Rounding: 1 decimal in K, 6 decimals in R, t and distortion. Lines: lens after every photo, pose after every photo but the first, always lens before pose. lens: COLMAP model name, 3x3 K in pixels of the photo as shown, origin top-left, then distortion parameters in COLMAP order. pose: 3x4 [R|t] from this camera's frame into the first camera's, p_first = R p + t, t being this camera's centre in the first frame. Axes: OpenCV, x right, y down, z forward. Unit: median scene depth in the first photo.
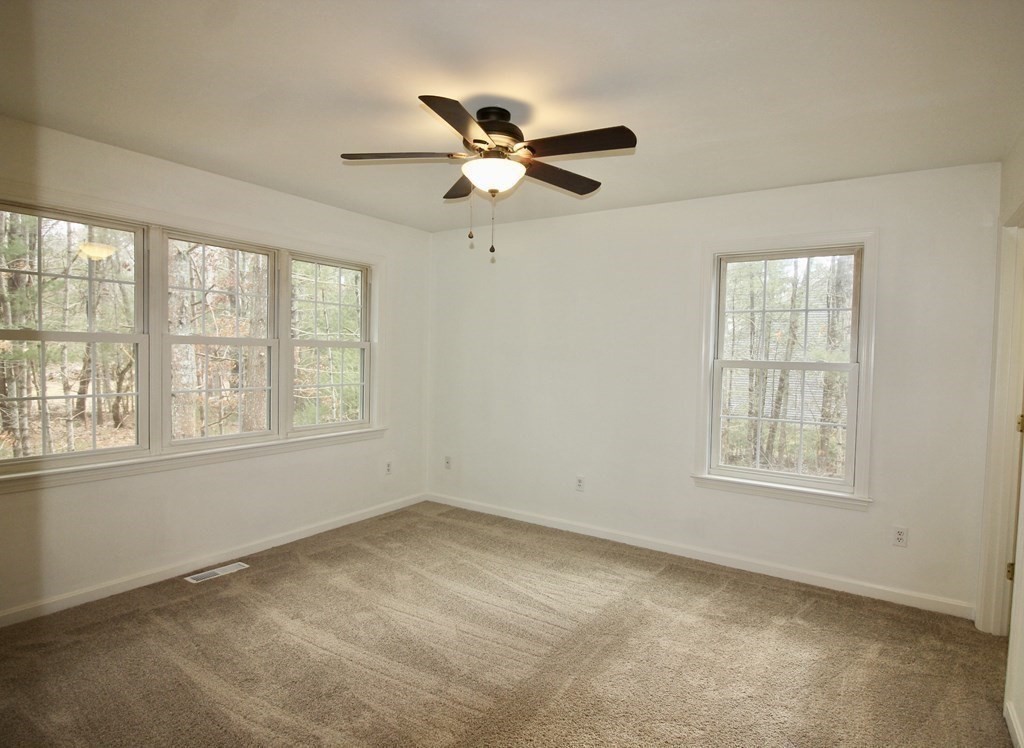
lens RADIAL K [[579.0, 0, 512.0], [0, 579.0, 374.0], [0, 0, 1]] dist [0.001991, 0.000323]
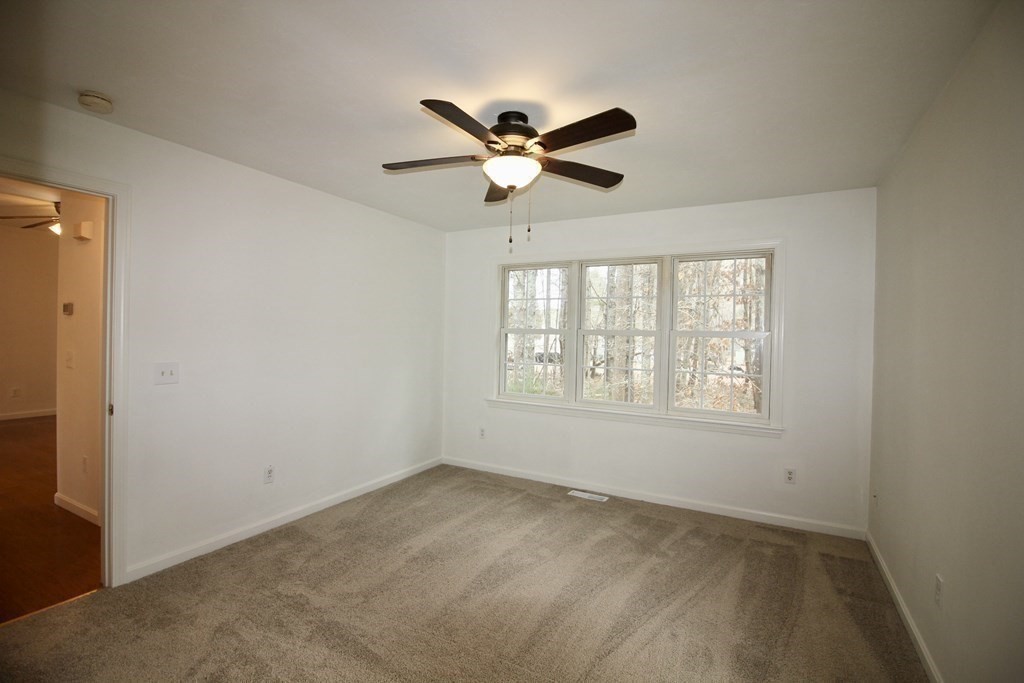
lens RADIAL K [[474.3, 0, 512.0], [0, 474.3, 341.5], [0, 0, 1]] dist [-0.002687, -0.000436]
pose [[0.081923, -0.000802, -0.996638, 0.638138], [-0.057251, 0.998345, -0.005510, -0.016972], [0.994993, 0.057510, 0.081741, 0.708347]]
